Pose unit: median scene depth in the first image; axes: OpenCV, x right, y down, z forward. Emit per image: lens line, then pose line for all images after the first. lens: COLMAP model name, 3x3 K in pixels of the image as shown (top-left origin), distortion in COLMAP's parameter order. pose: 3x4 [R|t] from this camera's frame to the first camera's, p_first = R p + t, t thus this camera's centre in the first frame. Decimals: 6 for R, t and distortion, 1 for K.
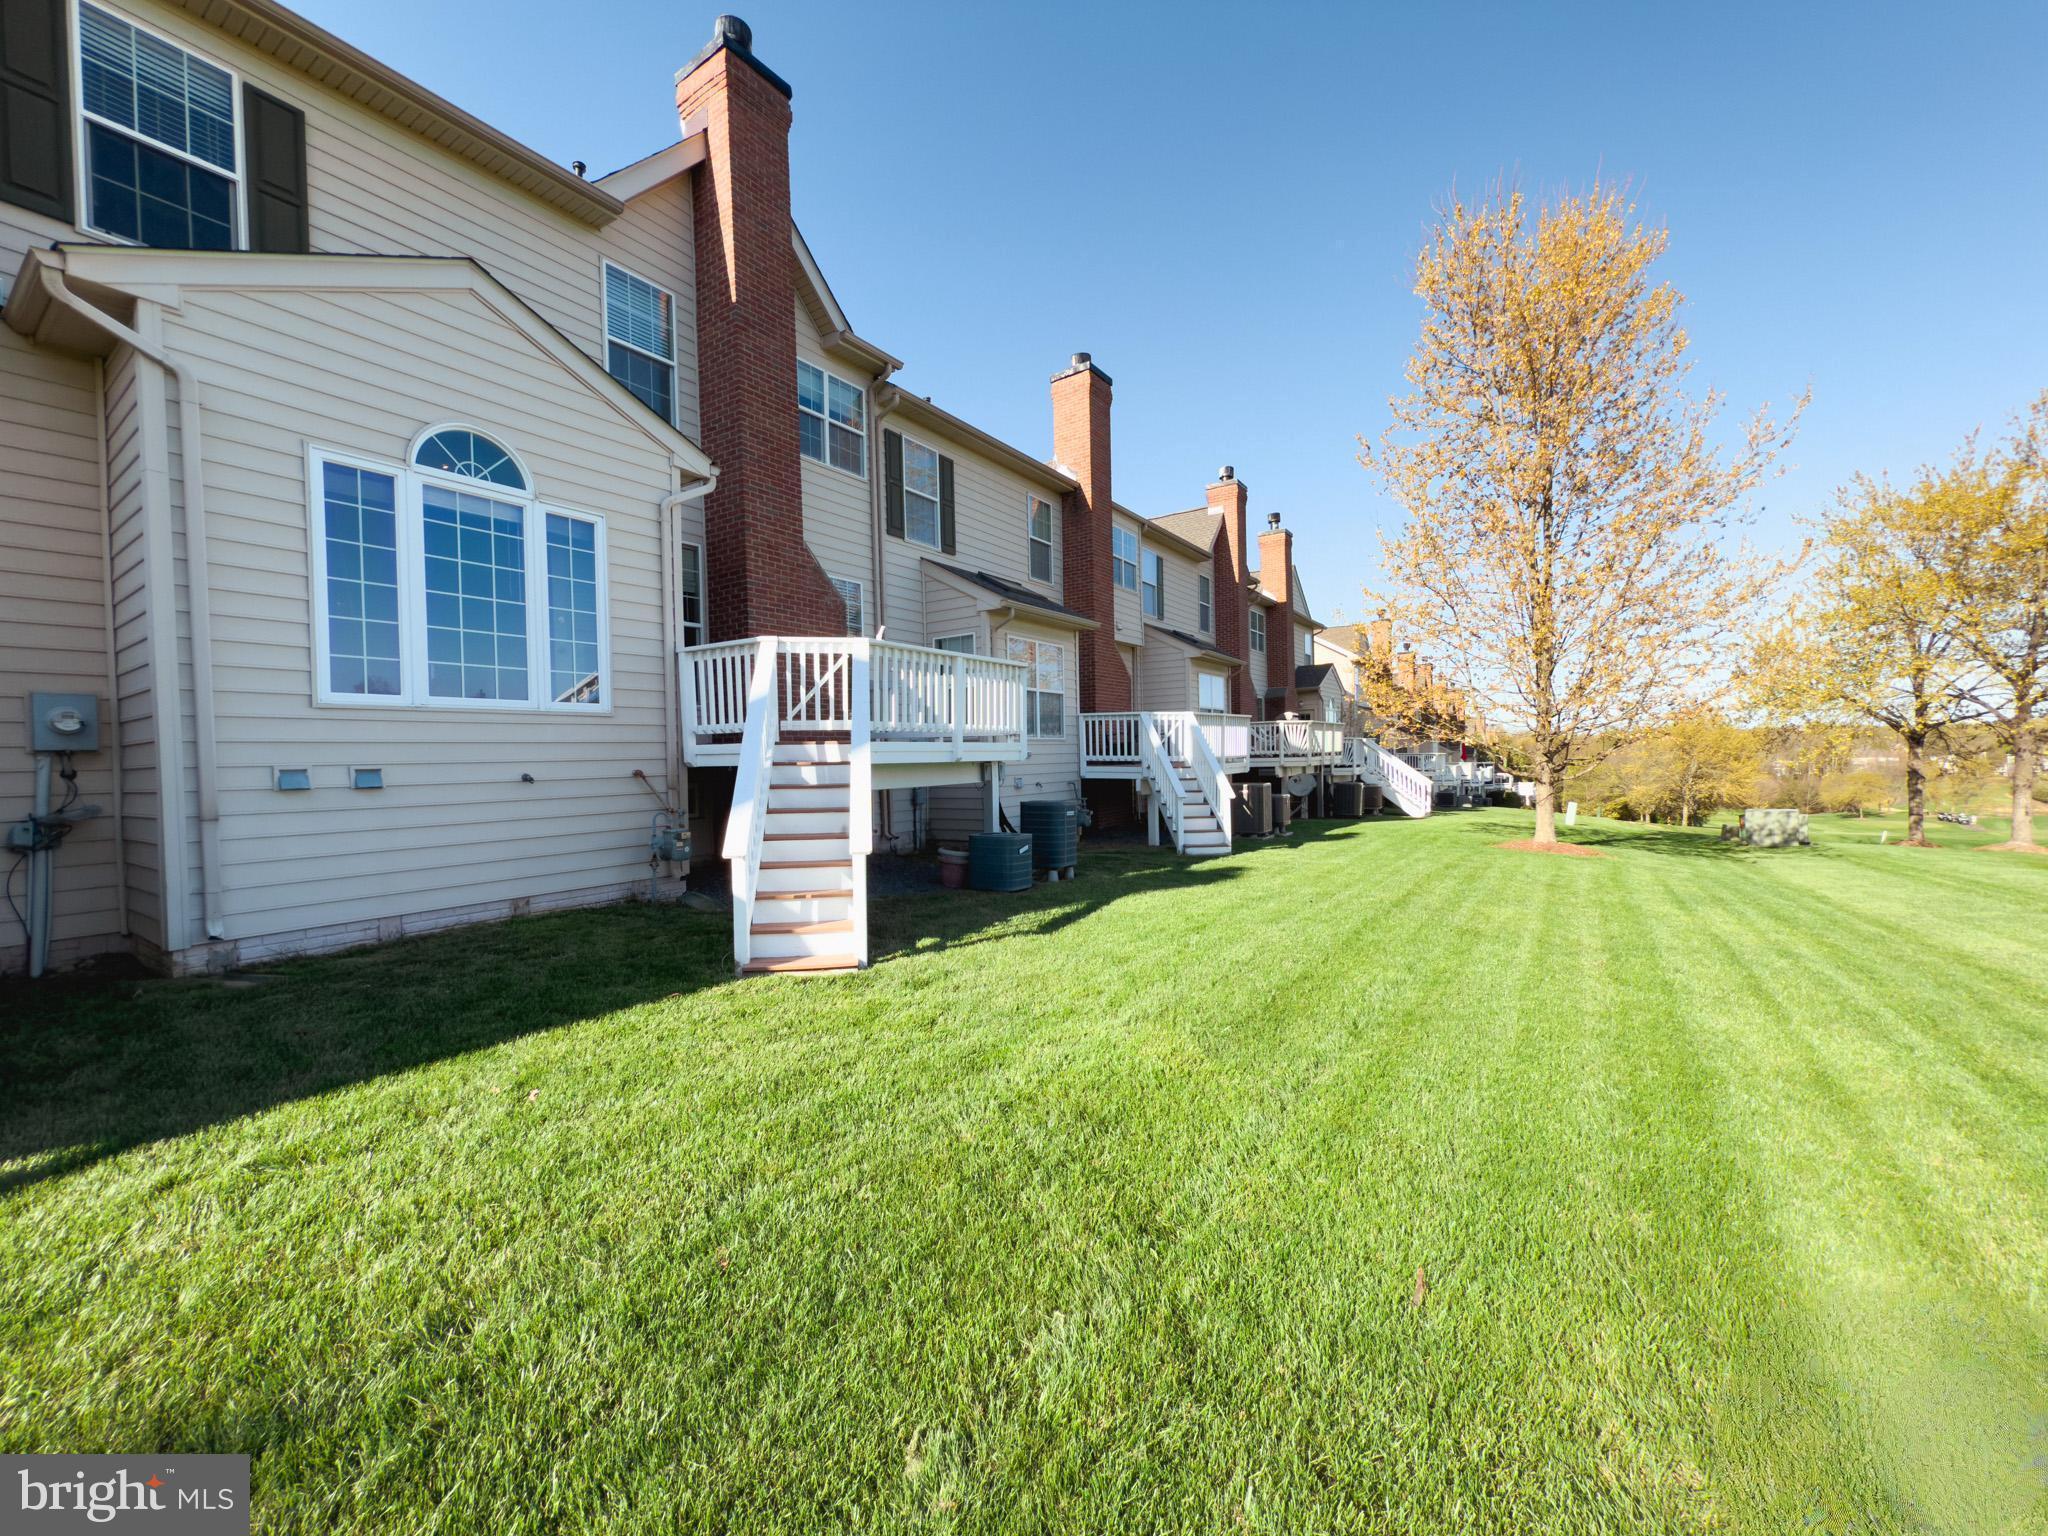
lens RADIAL K [[818.0, 0, 1024.5], [0, 818.0, 770.1], [0, 0, 1]] dist [-0.003575, 0.001049]
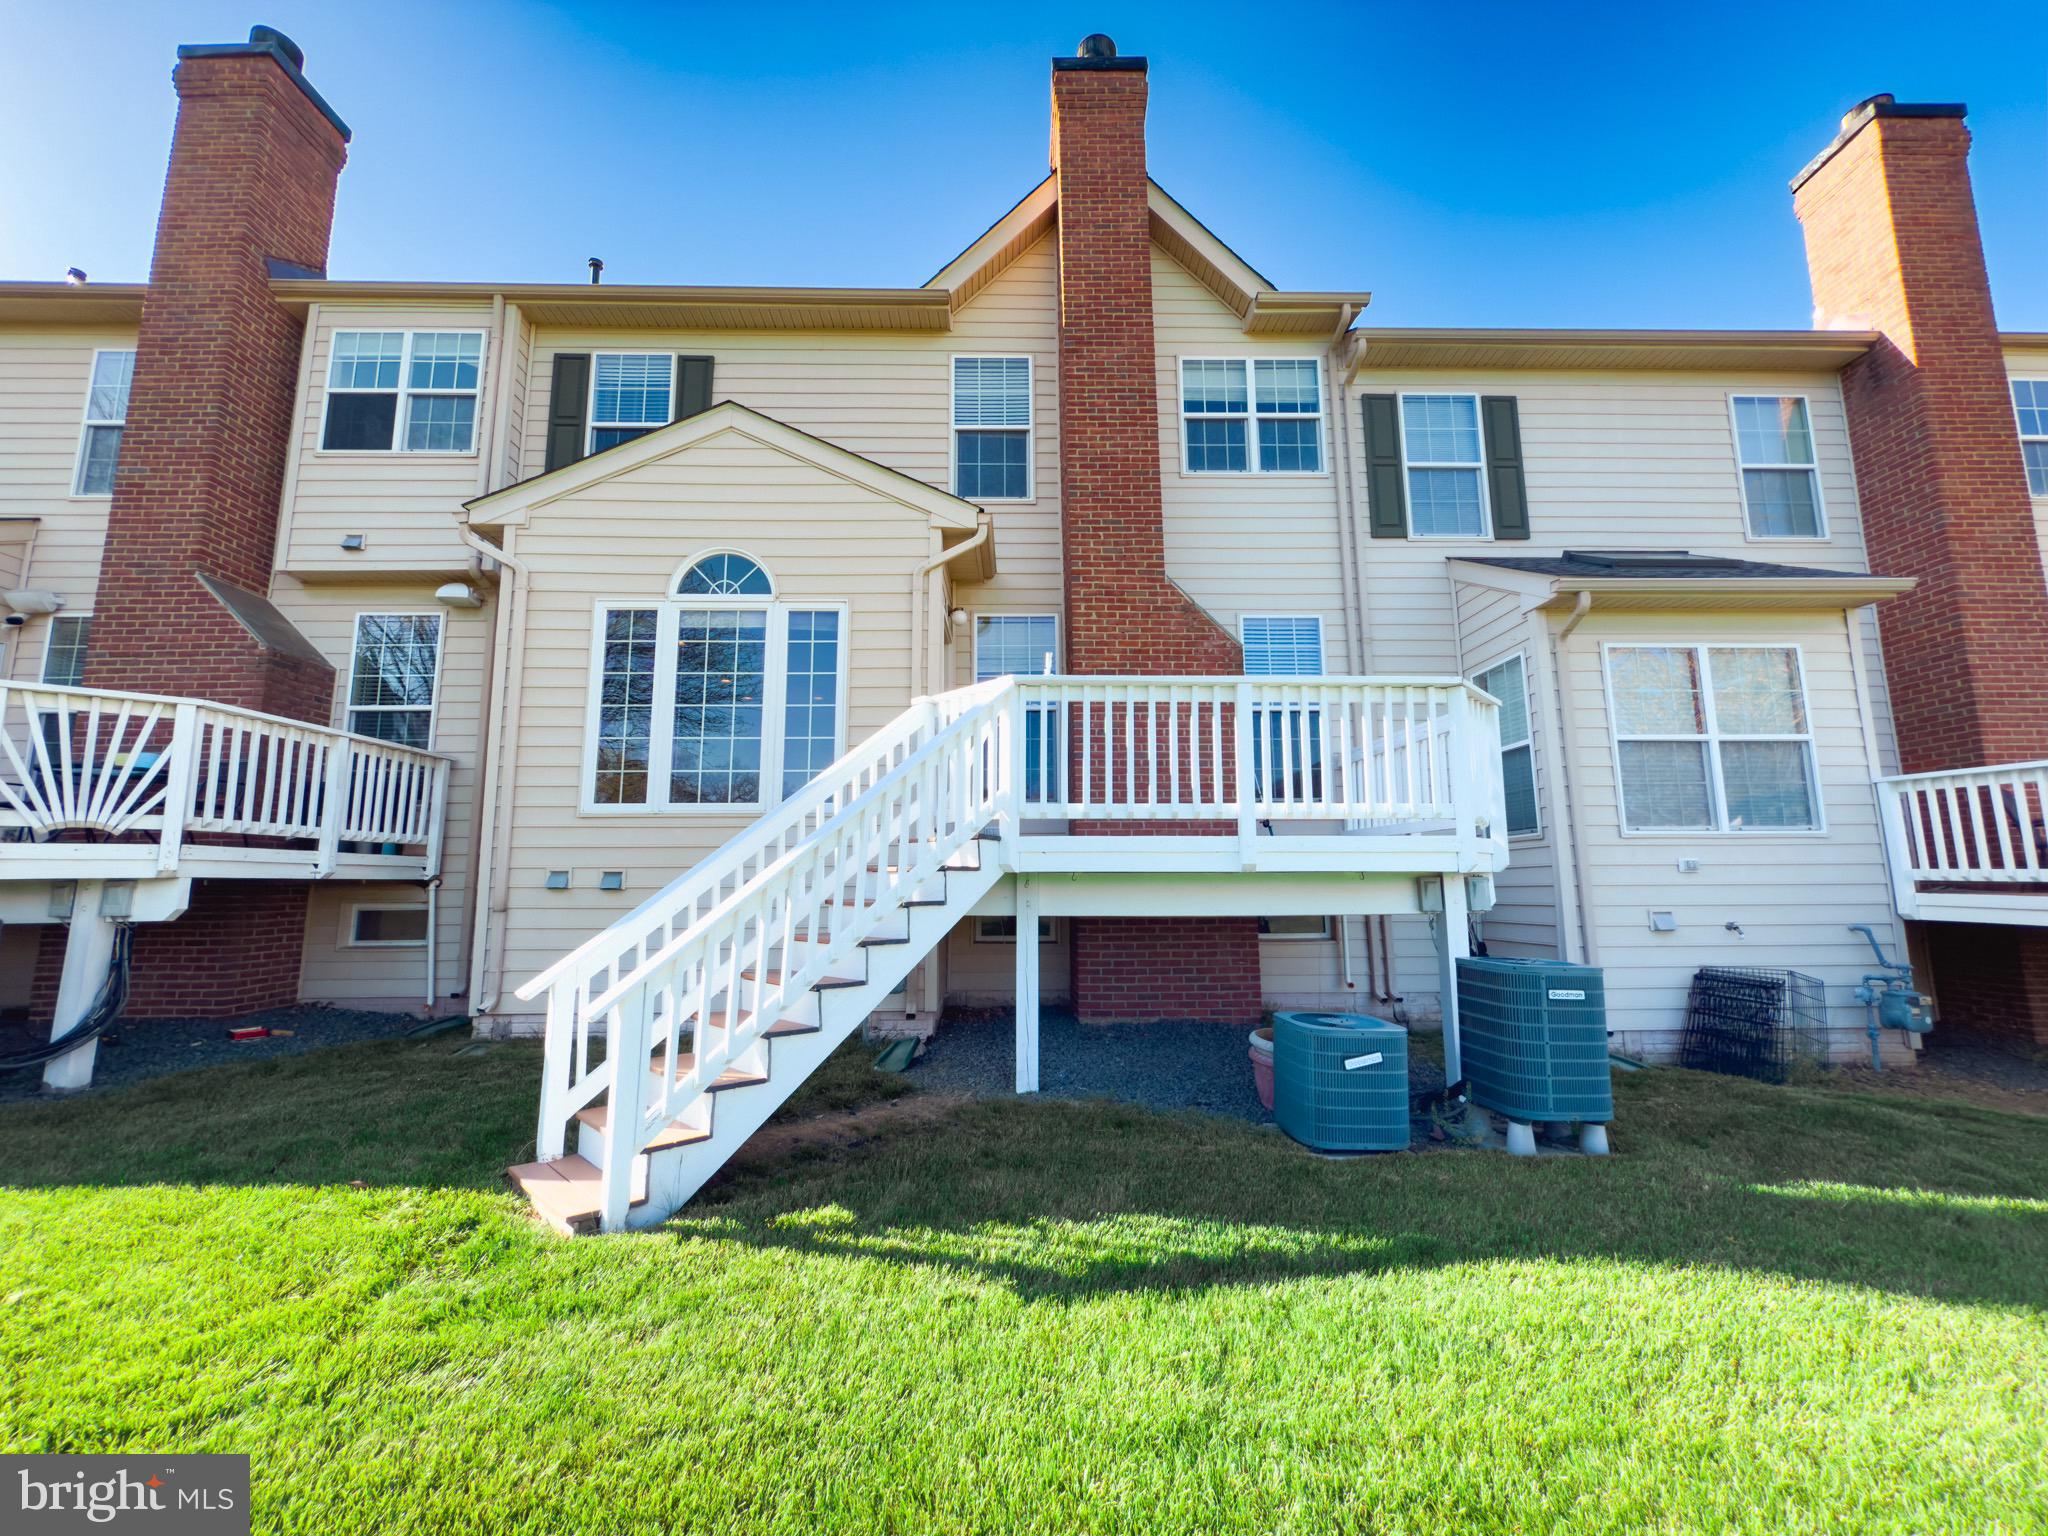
lens RADIAL K [[818.0, 0, 1016.9], [0, 818.0, 771.6], [0, 0, 1]] dist [-0.003575, 0.001049]
pose [[0.568970, -0.095509, -0.816793, 0.241712], [-0.021252, 0.991193, -0.130706, -0.001760], [0.822084, 0.091726, 0.561929, 0.476276]]
